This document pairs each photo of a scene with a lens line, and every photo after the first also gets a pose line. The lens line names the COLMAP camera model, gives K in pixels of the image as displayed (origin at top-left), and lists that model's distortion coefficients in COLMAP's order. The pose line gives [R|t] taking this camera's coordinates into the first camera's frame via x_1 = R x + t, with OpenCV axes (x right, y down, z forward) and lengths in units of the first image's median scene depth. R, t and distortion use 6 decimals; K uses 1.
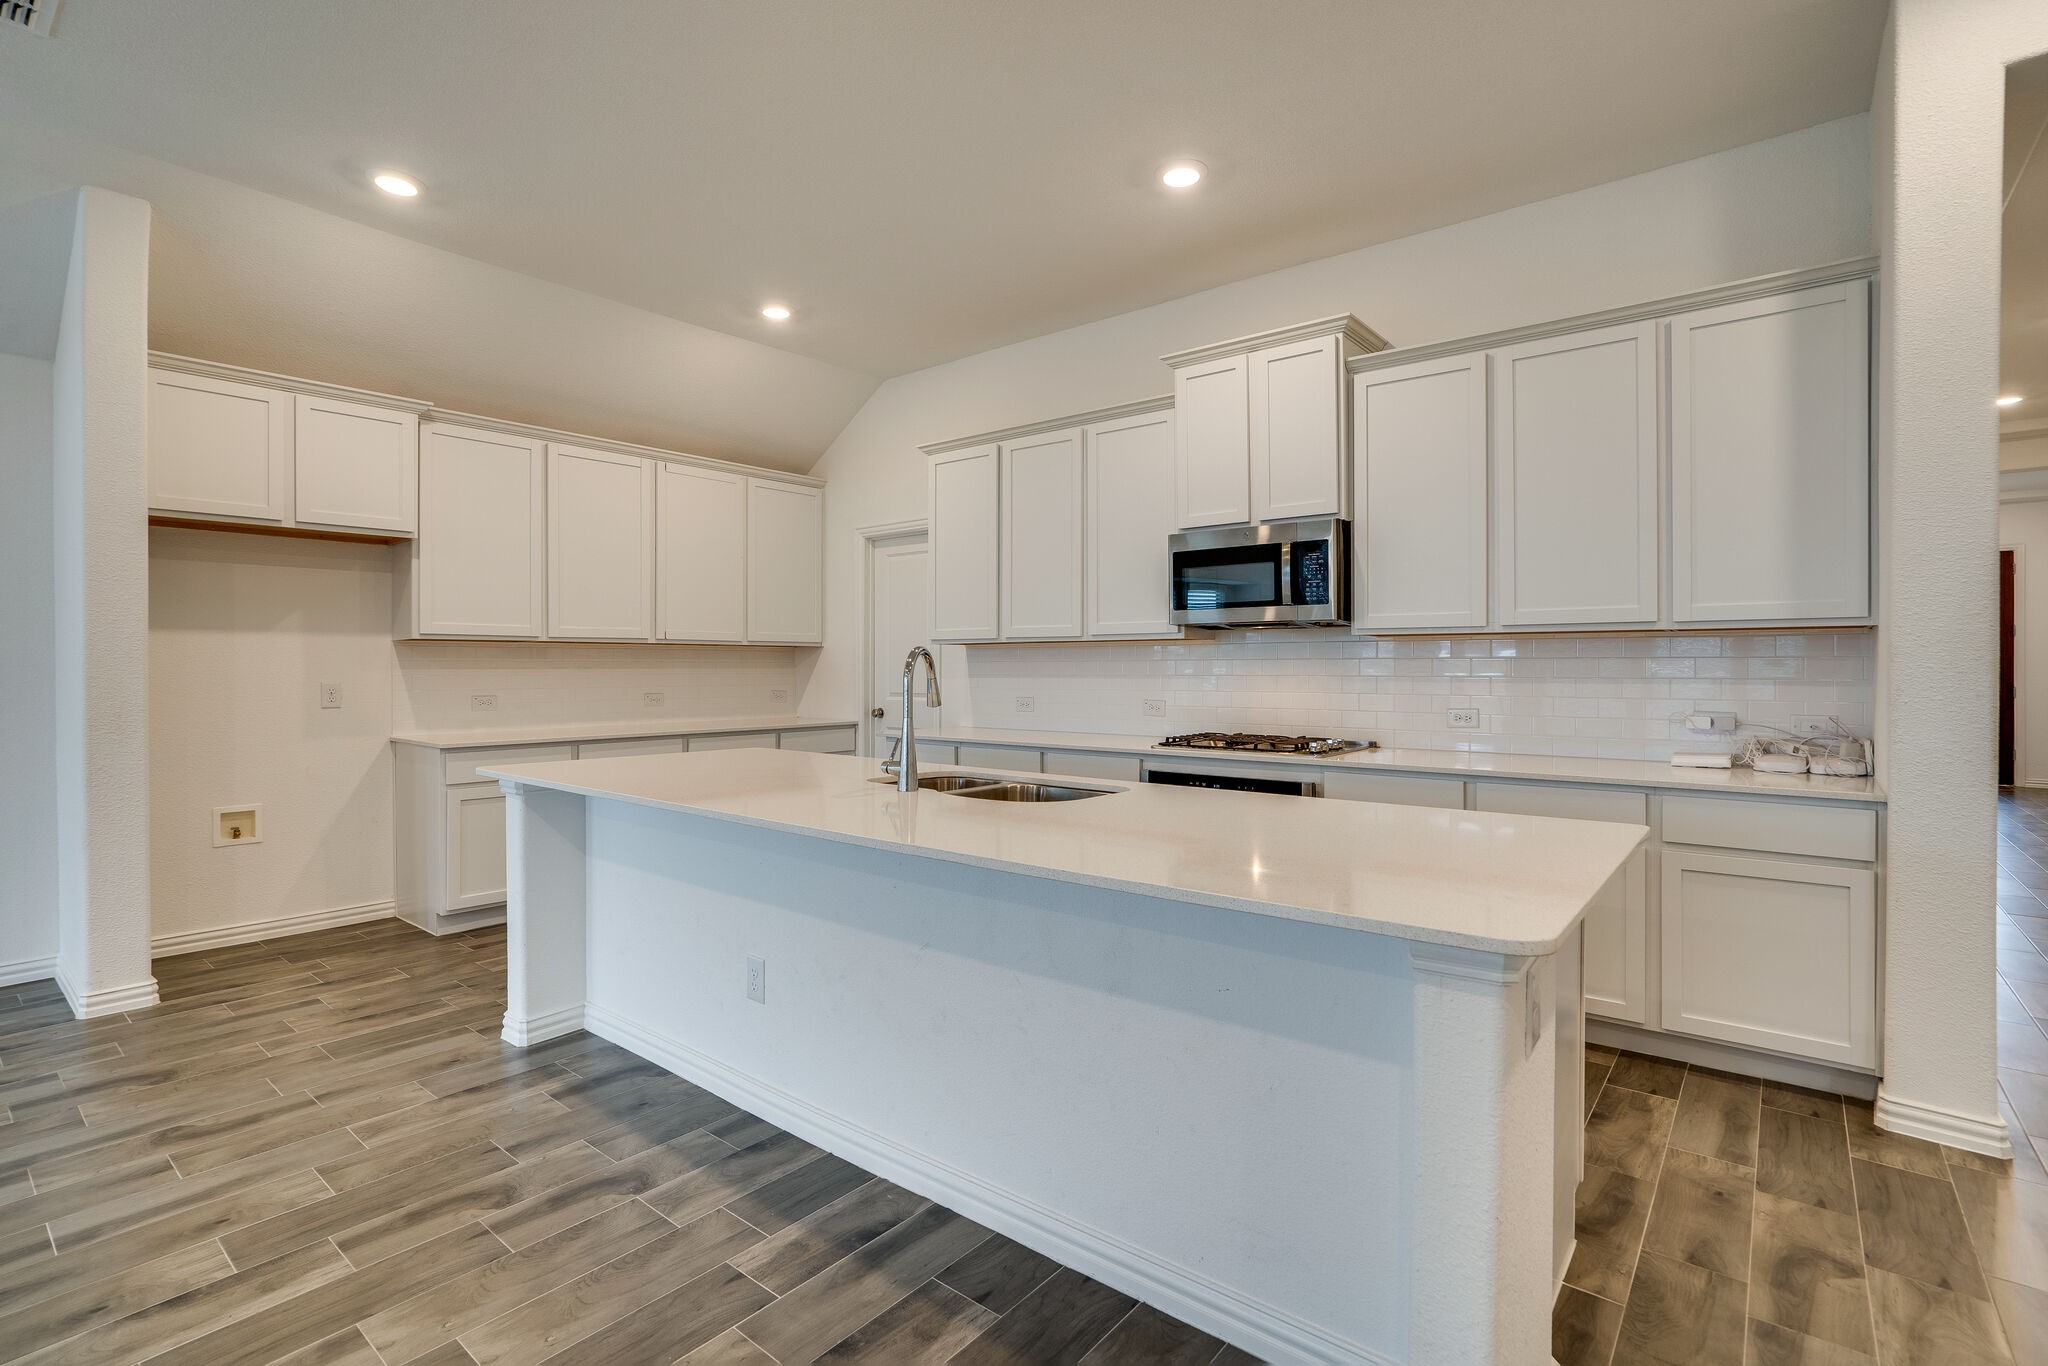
lens RADIAL K [[955.8, 0, 1030.8], [0, 955.8, 665.3], [0, 0, 1]] dist [-0.031858, 0.013757]
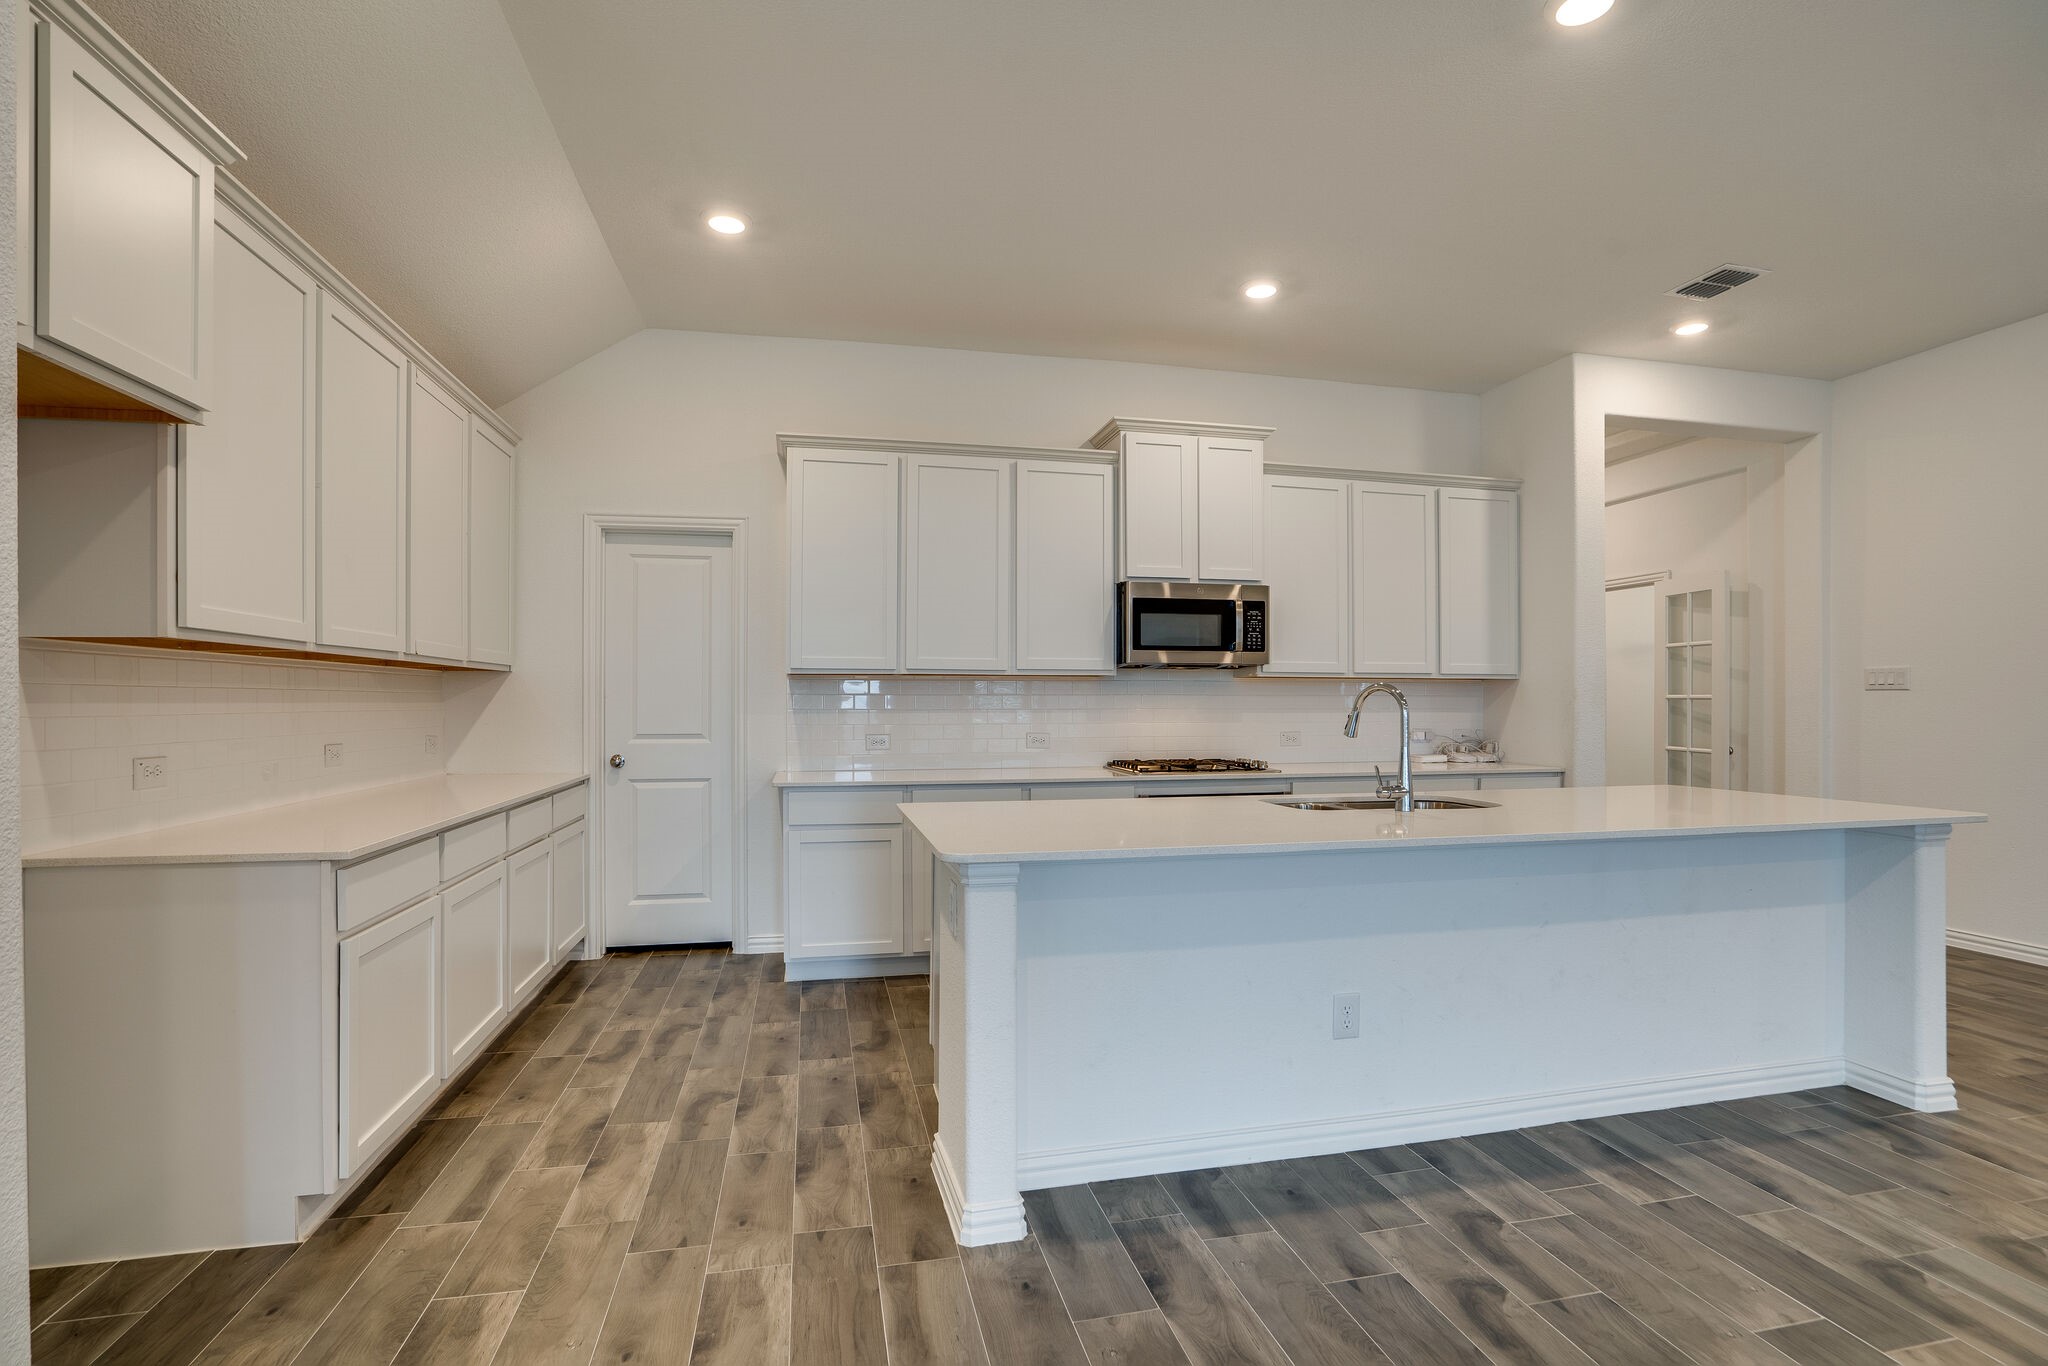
lens RADIAL K [[962.9, 0, 1023.2], [0, 962.9, 690.9], [0, 0, 1]] dist [-0.047748, 0.016845]
pose [[0.616655, 0.010872, 0.787158, -0.900368], [-0.003272, 0.999931, -0.011248, 0.003079], [-0.787227, 0.004360, 0.616648, 0.458848]]
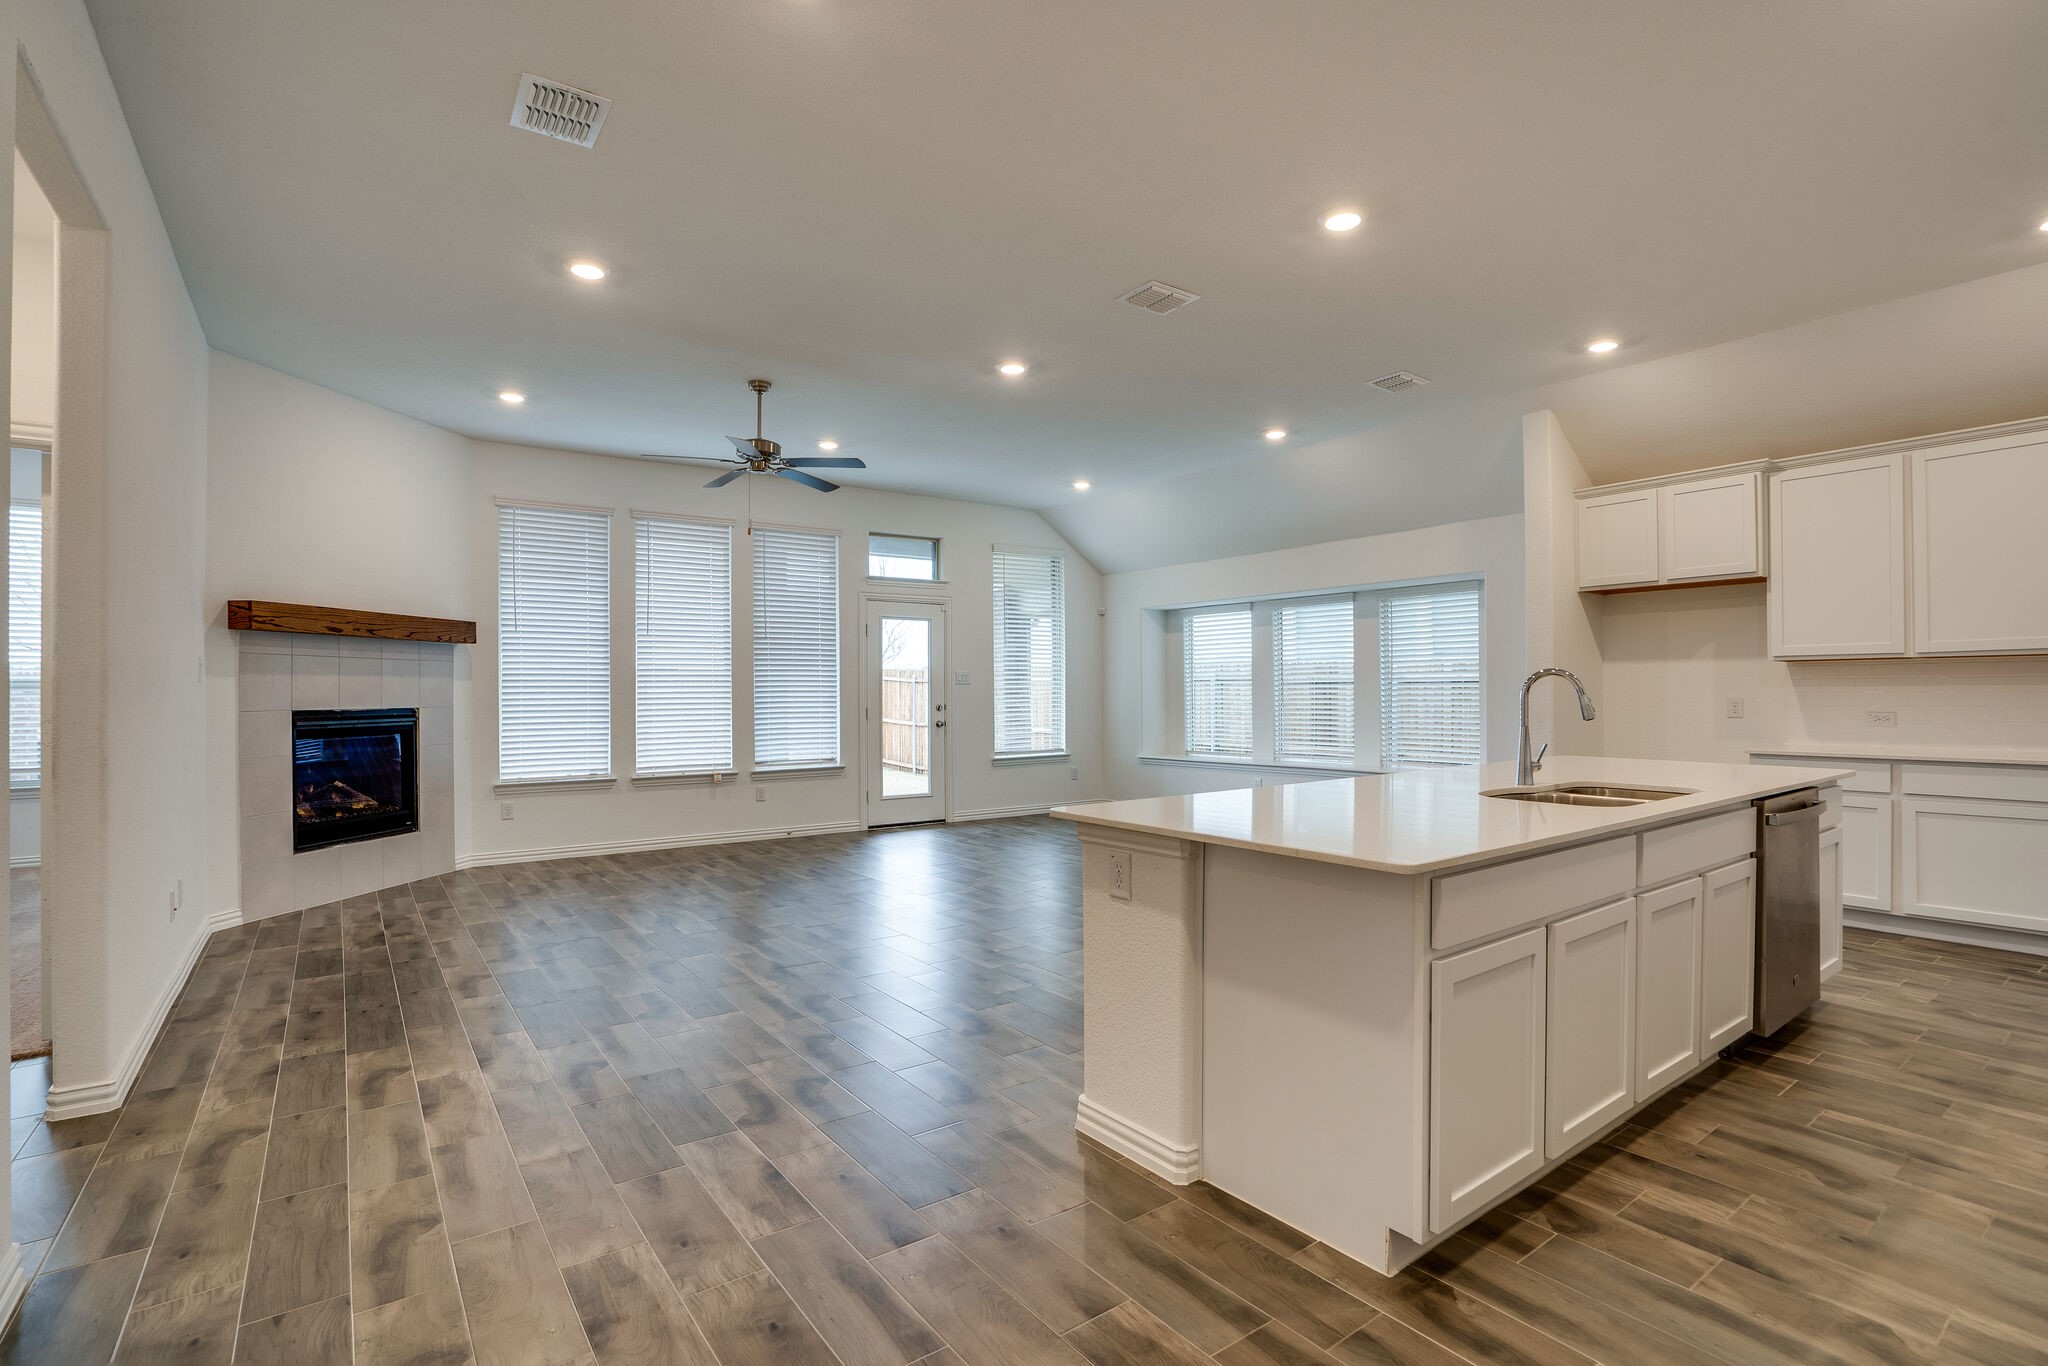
lens RADIAL K [[962.9, 0, 1008.8], [0, 962.9, 694.2], [0, 0, 1]] dist [-0.047748, 0.016845]
pose [[-0.264882, 0.005816, -0.964263, 0.868310], [0.009101, 0.999952, 0.003532, 0.000852], [0.964238, -0.007840, -0.264922, 0.472898]]
